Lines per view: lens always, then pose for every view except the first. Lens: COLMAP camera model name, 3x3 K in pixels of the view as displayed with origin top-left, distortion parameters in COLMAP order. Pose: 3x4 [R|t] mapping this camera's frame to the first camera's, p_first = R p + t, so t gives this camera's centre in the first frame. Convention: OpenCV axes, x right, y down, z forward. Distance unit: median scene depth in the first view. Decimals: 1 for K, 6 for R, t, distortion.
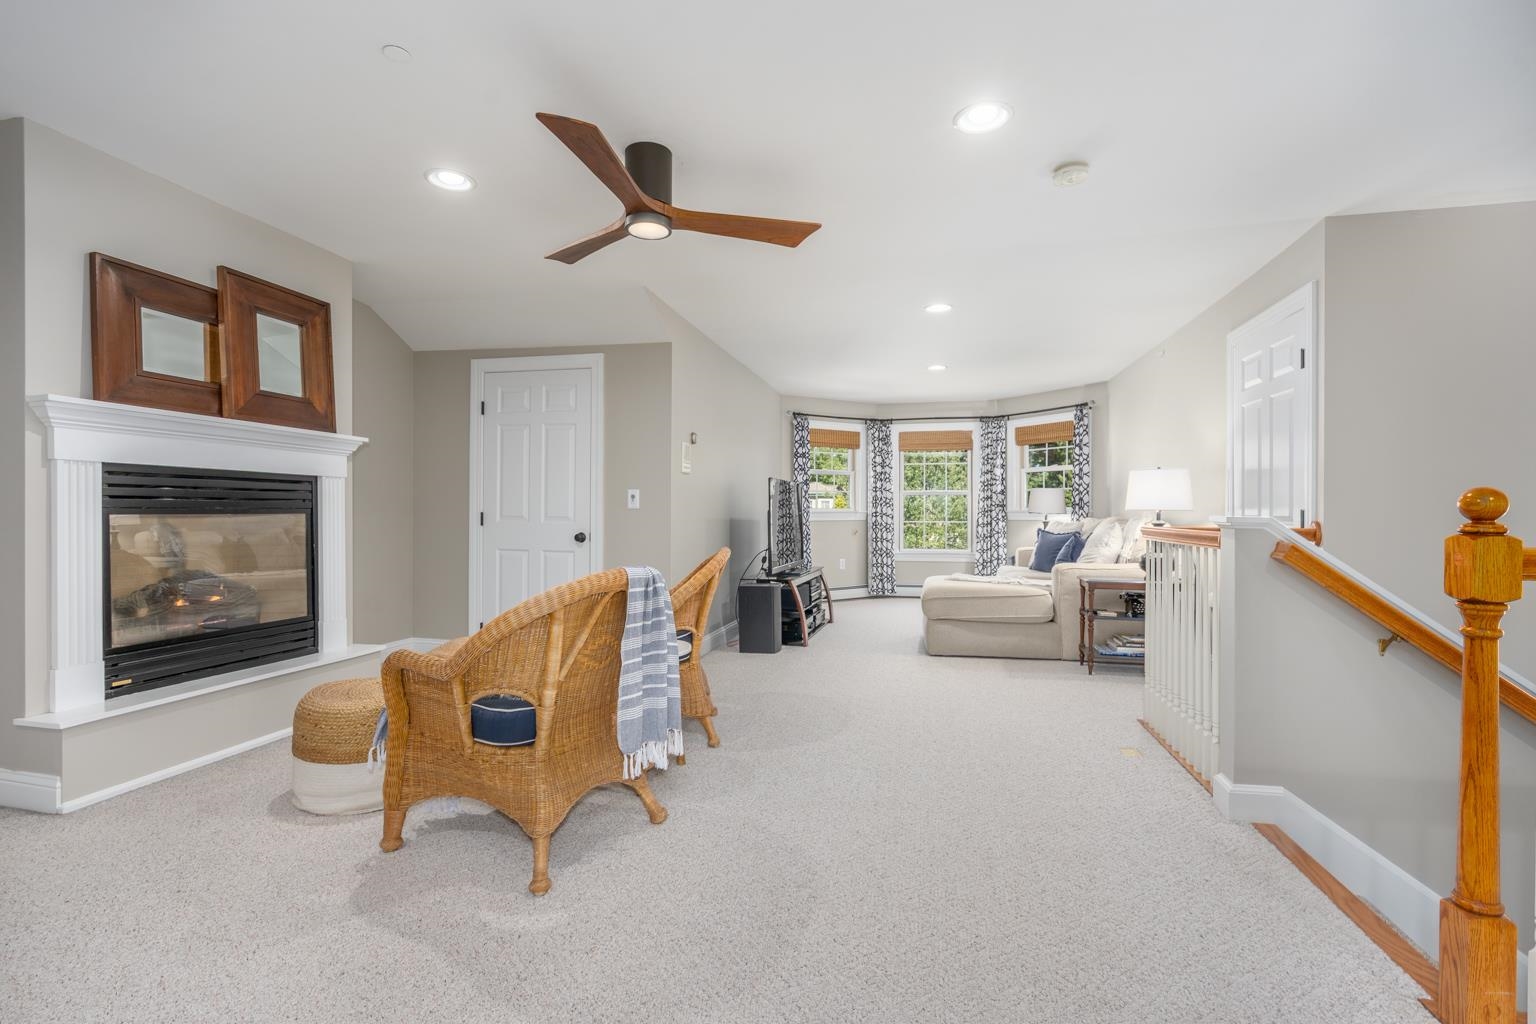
lens RADIAL K [[702.9, 0, 769.2], [0, 702.9, 515.5], [0, 0, 1]] dist [-0.001658, 0.000869]
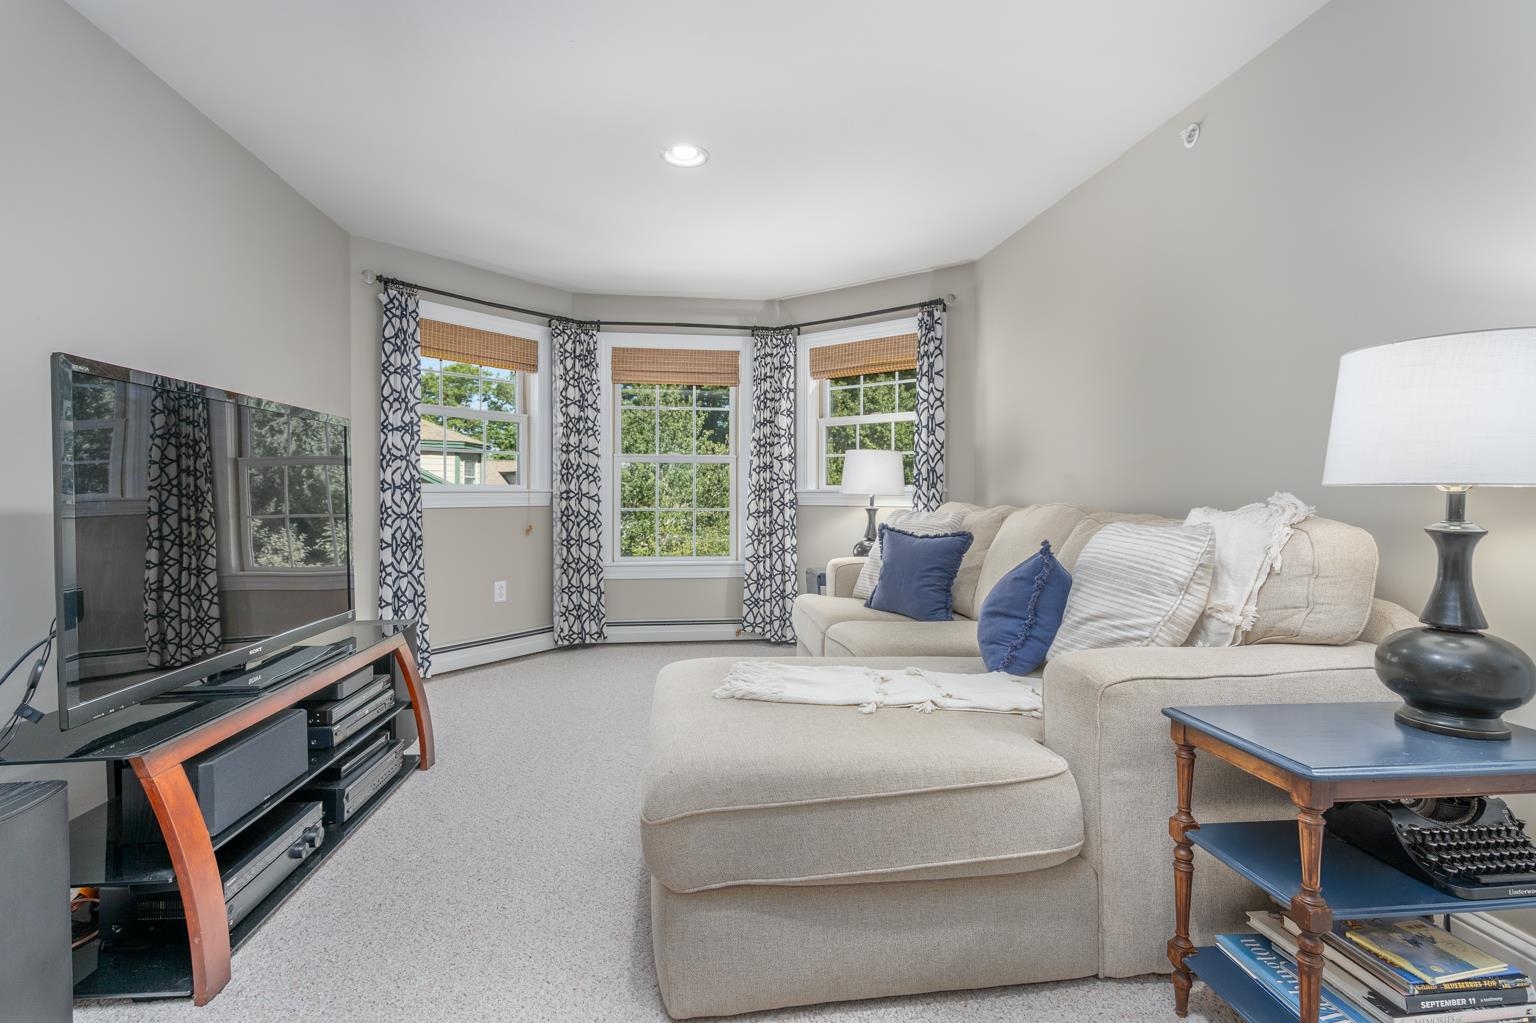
lens RADIAL K [[702.9, 0, 764.6], [0, 702.9, 509.1], [0, 0, 1]] dist [-0.001658, 0.000869]
pose [[0.933891, -0.004370, 0.357532, 0.101088], [-0.002426, 0.999825, 0.018556, -0.001381], [-0.357551, -0.018197, 0.933716, 0.449926]]
